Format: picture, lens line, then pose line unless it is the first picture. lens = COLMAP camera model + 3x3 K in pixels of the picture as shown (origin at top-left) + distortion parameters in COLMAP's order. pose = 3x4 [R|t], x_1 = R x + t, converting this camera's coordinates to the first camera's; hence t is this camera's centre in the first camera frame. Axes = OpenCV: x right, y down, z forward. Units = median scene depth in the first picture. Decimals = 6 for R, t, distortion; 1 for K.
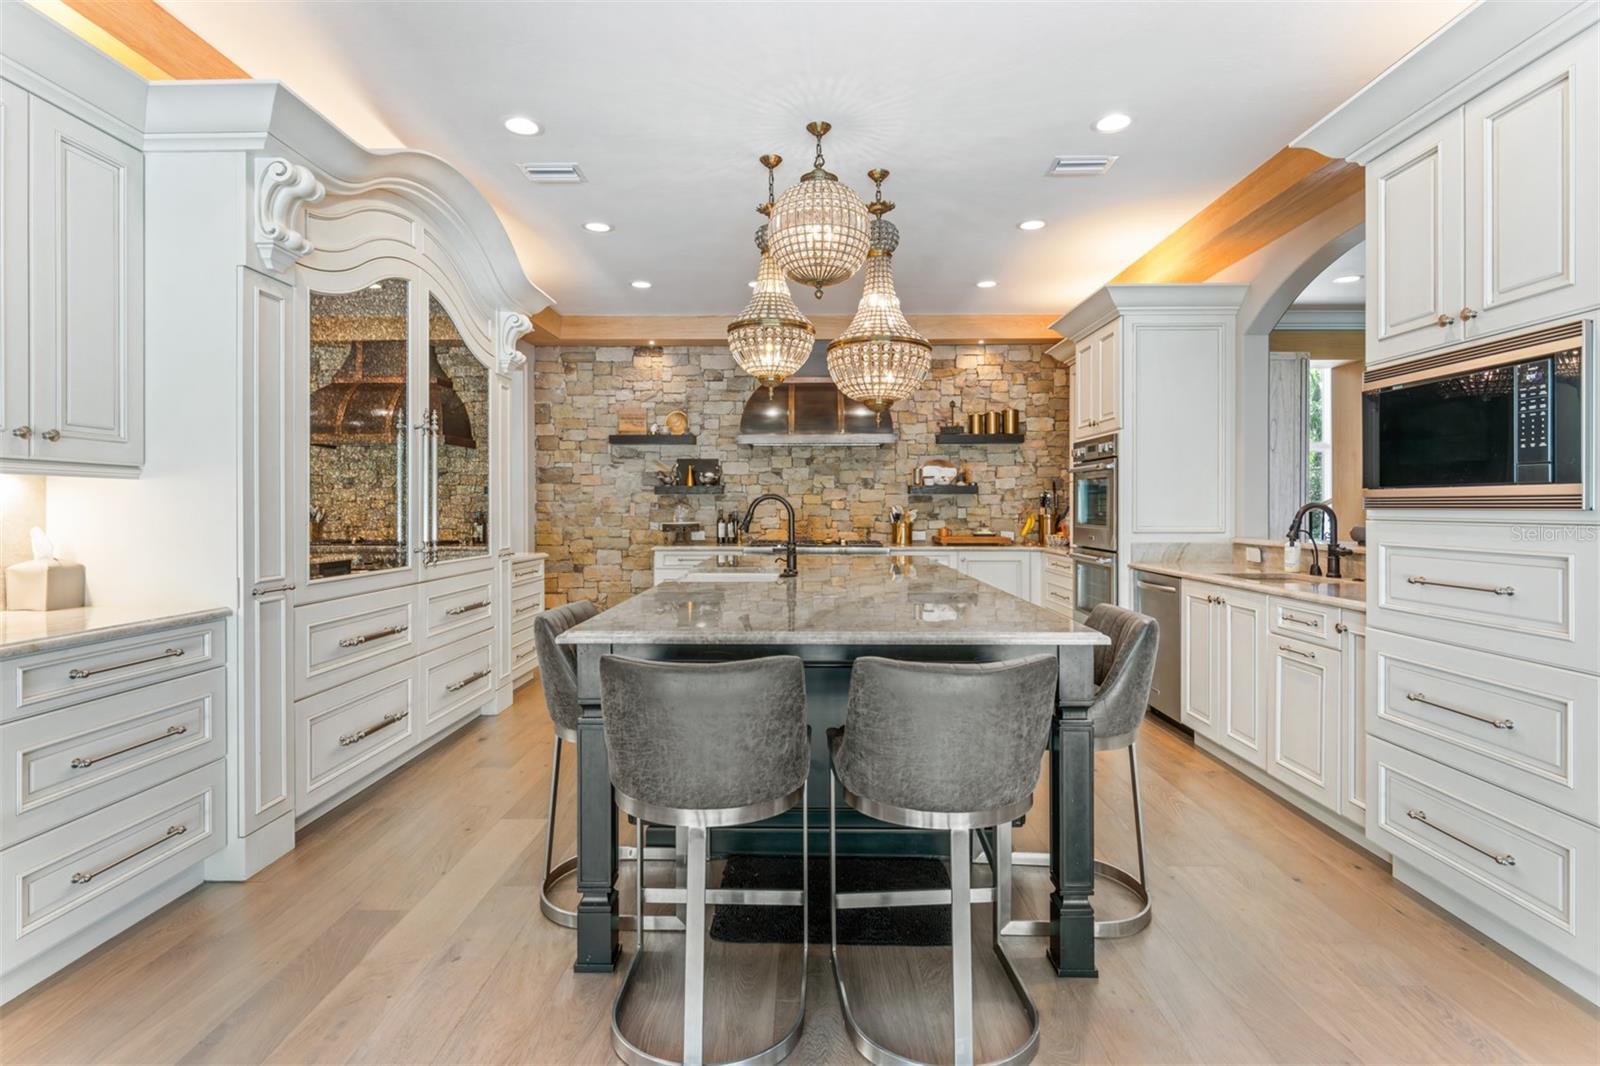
lens RADIAL K [[780.2, 0, 796.5], [0, 780.2, 518.1], [0, 0, 1]] dist [-0.004613, 0.000277]
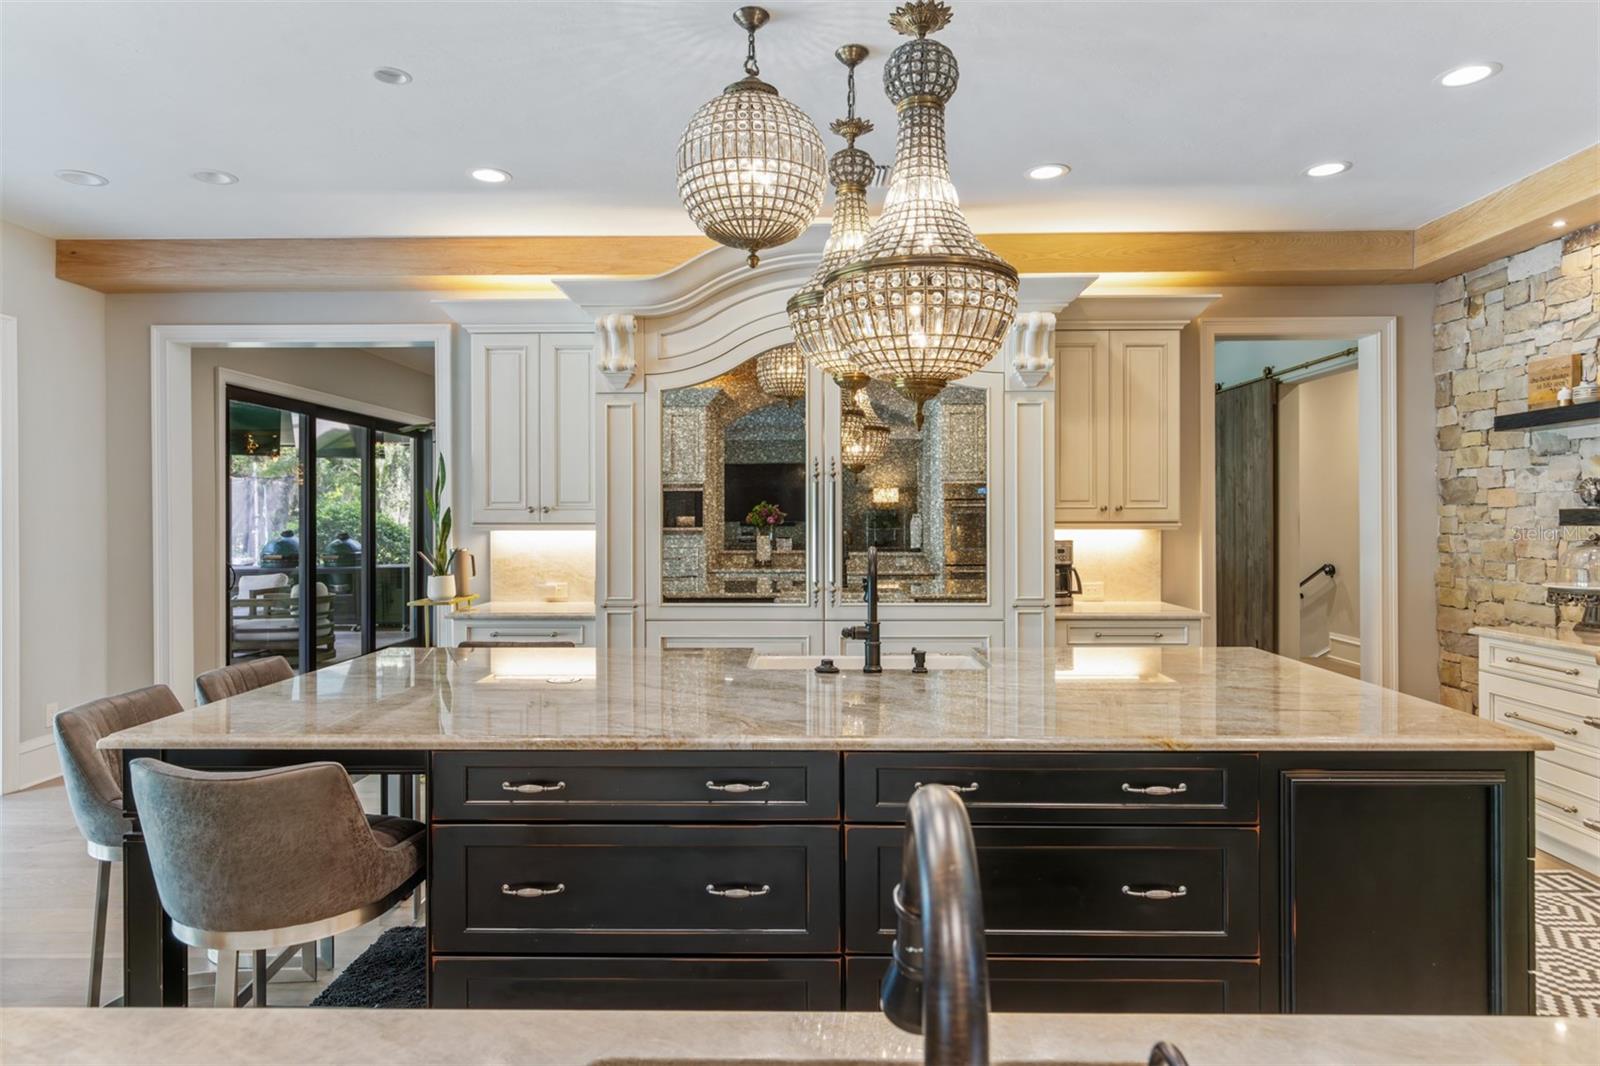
lens RADIAL K [[936.1, 0, 809.4], [0, 936.1, 526.8], [0, 0, 1]] dist [-0.003087, -0.000887]
pose [[0.007399, 0.011110, -0.999911, 0.403498], [-0.010314, 0.999886, 0.011033, -0.030381], [0.999919, 0.010232, 0.007513, 0.499732]]
